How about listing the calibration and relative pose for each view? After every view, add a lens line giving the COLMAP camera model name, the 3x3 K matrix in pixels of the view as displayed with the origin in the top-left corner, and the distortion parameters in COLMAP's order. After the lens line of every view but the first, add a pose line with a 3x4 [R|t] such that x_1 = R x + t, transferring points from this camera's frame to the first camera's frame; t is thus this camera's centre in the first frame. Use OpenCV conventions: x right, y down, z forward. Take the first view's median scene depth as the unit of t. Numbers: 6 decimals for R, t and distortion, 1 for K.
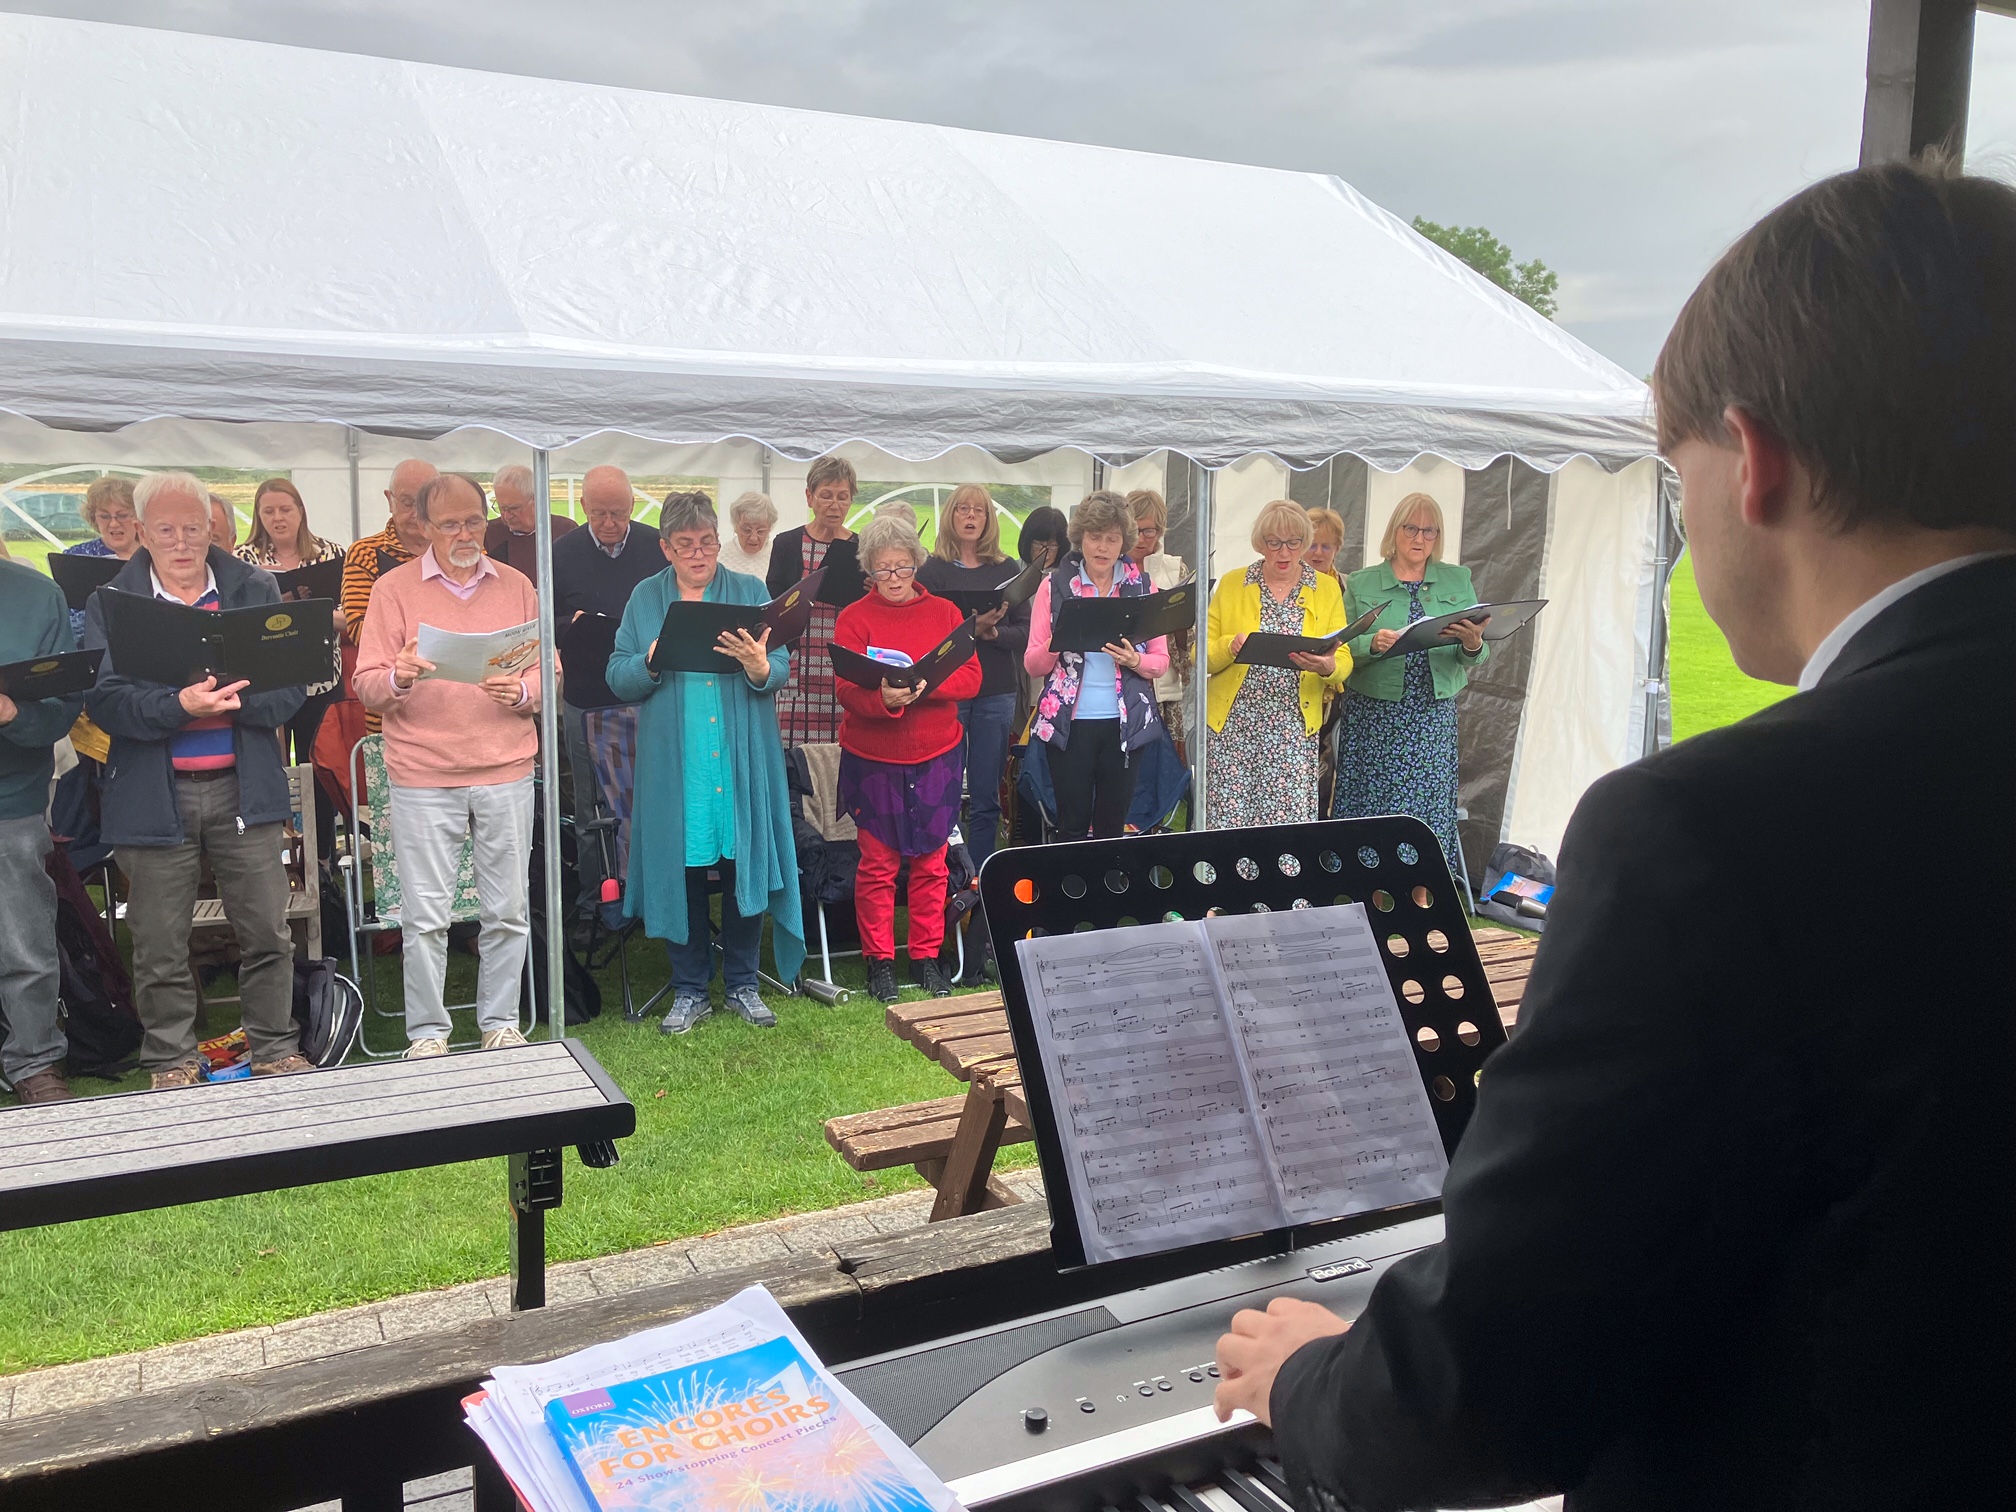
lens RADIAL K [[1624.2, 0, 1008.0], [0, 1624.2, 756.0], [0, 0, 1]] dist [-0.001367, 0.009611]
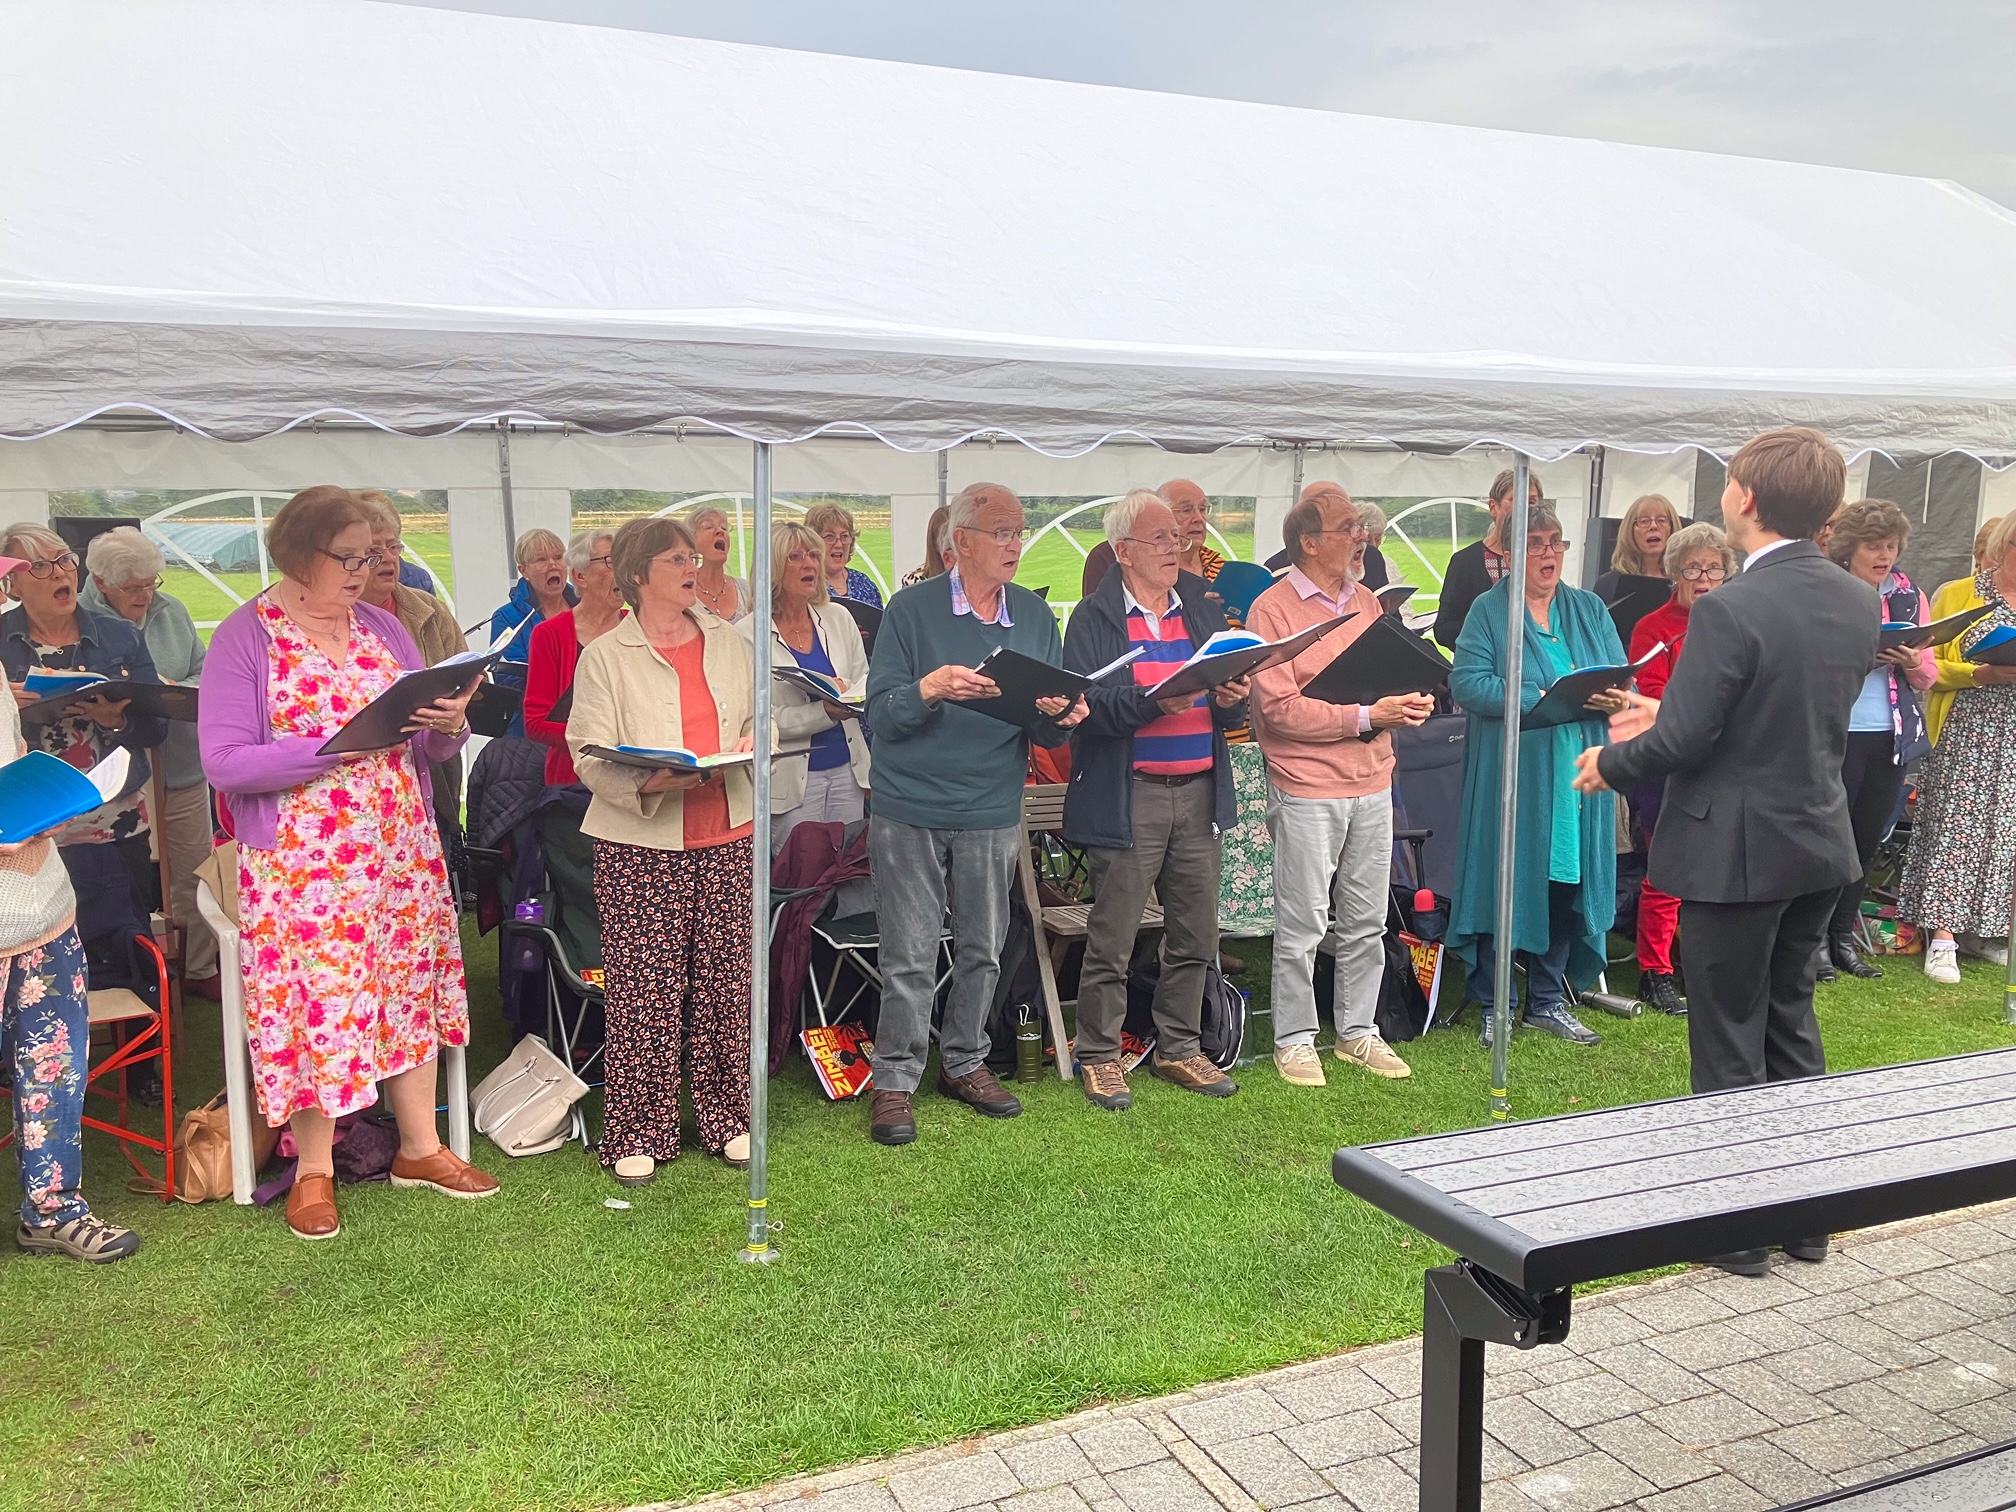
lens RADIAL K [[1624.2, 0, 1008.0], [0, 1624.2, 756.0], [0, 0, 1]] dist [-0.001367, 0.009611]
pose [[0.993098, 0.001837, -0.117276, -0.415557], [-0.003441, 0.999903, -0.013477, 0.008513], [0.117240, 0.013788, 0.993008, -0.039666]]
